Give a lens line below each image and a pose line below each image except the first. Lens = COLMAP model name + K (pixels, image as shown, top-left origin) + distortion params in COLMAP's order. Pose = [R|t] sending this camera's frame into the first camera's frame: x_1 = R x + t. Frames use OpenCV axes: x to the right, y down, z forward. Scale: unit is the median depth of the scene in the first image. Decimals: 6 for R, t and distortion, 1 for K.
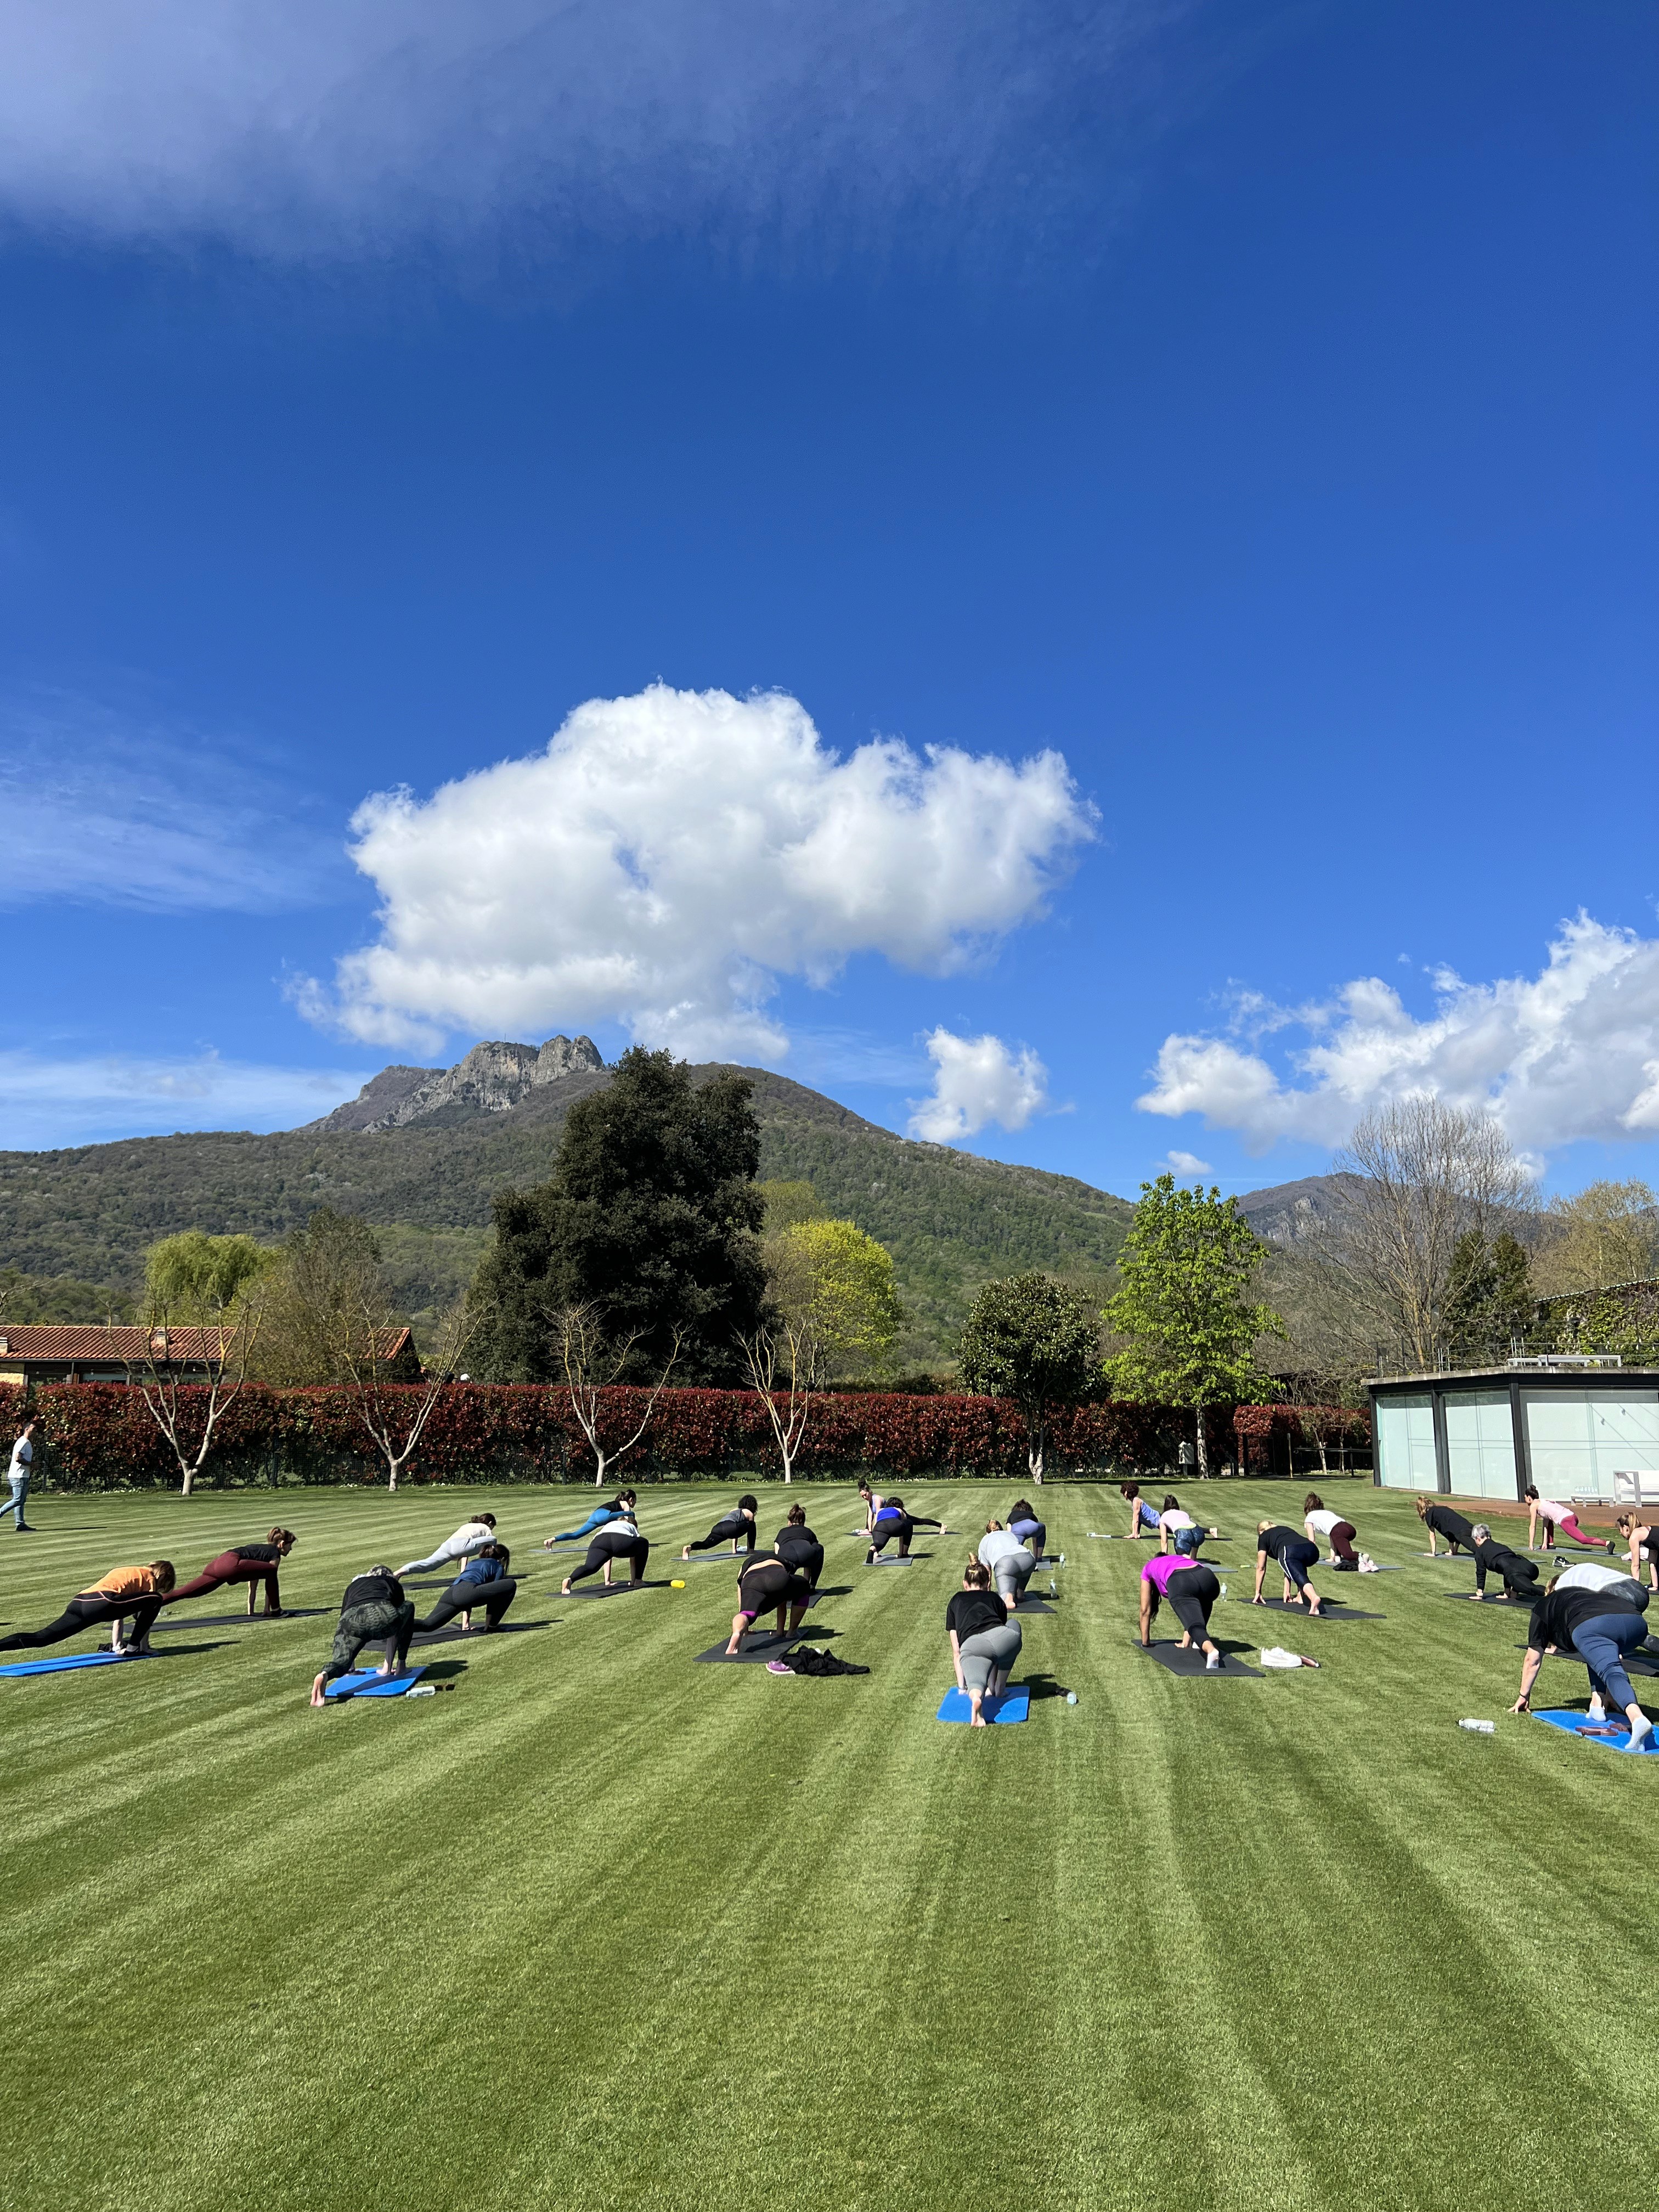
lens RADIAL K [[1675.7, 0, 857.4], [0, 1675.7, 1113.6], [0, 0, 1]] dist [0.092204, -0.114262]
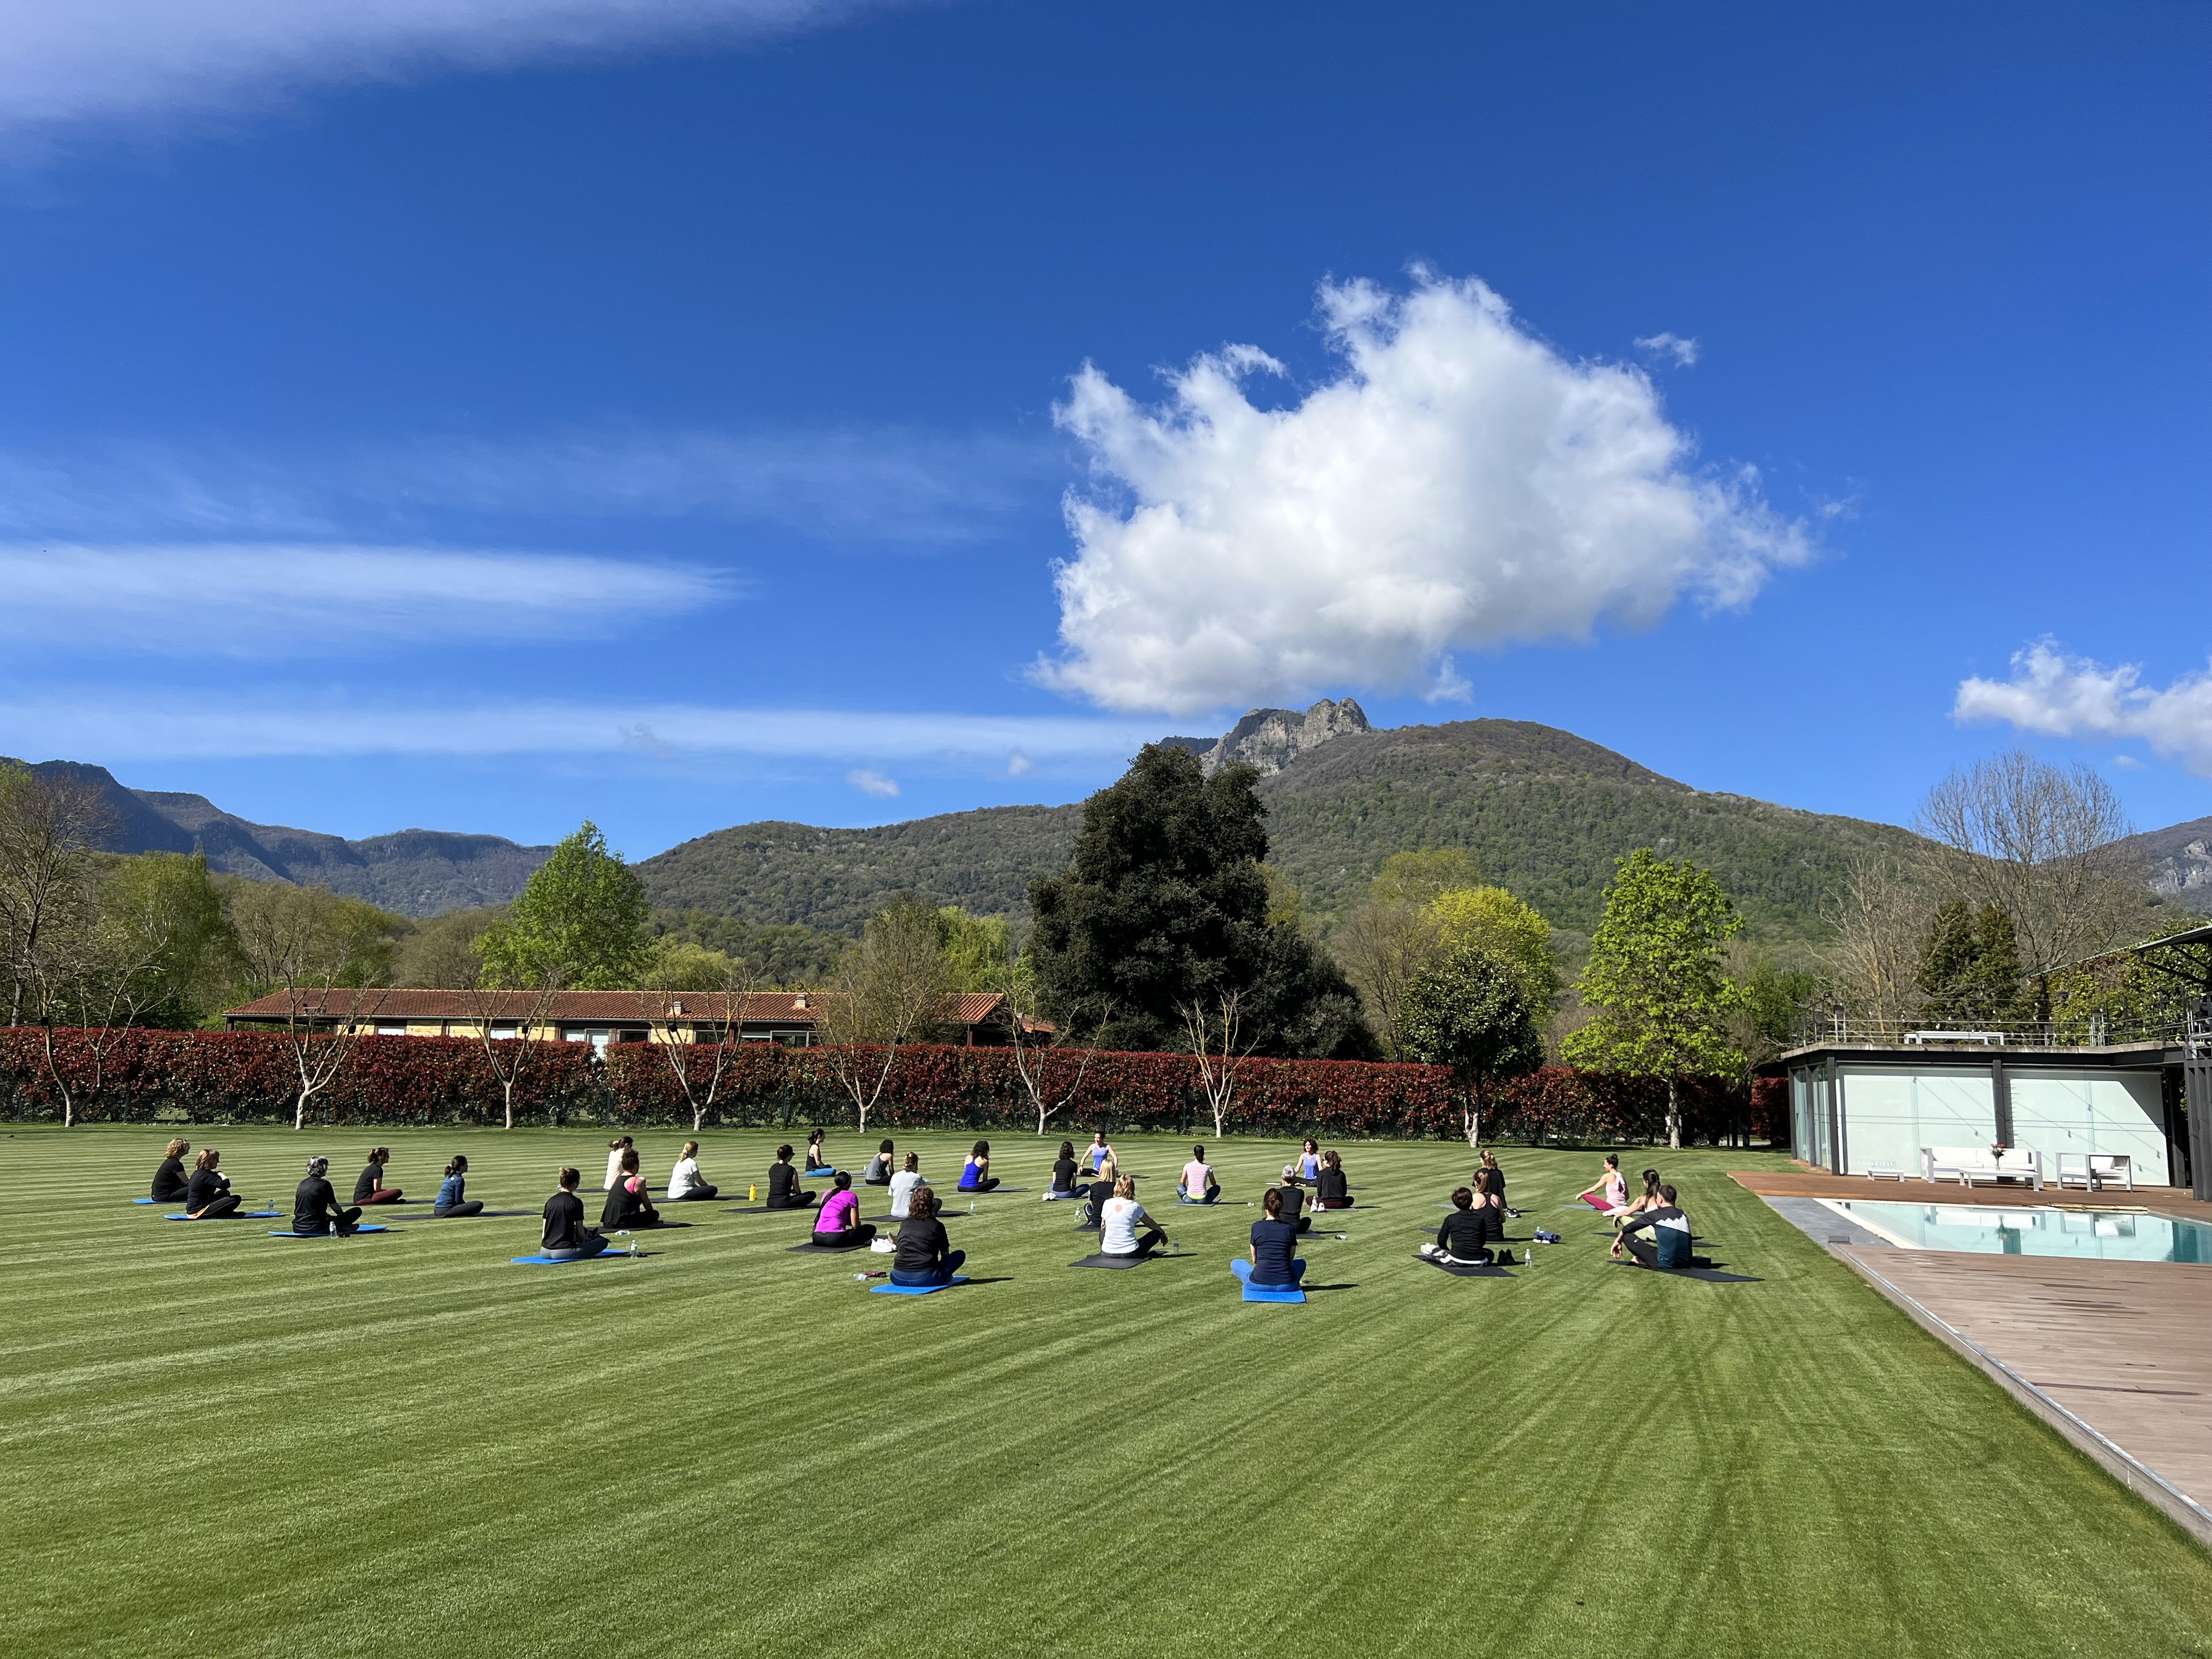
lens RADIAL K [[1675.7, 0, 1106.0], [0, 1675.7, 829.5], [0, 0, 1]] dist [0.092204, -0.114262]
pose [[0.952402, -0.026599, -0.303682, 0.188095], [0.036316, 0.998992, 0.026393, -0.014118], [0.302674, -0.036165, 0.952408, -0.065160]]
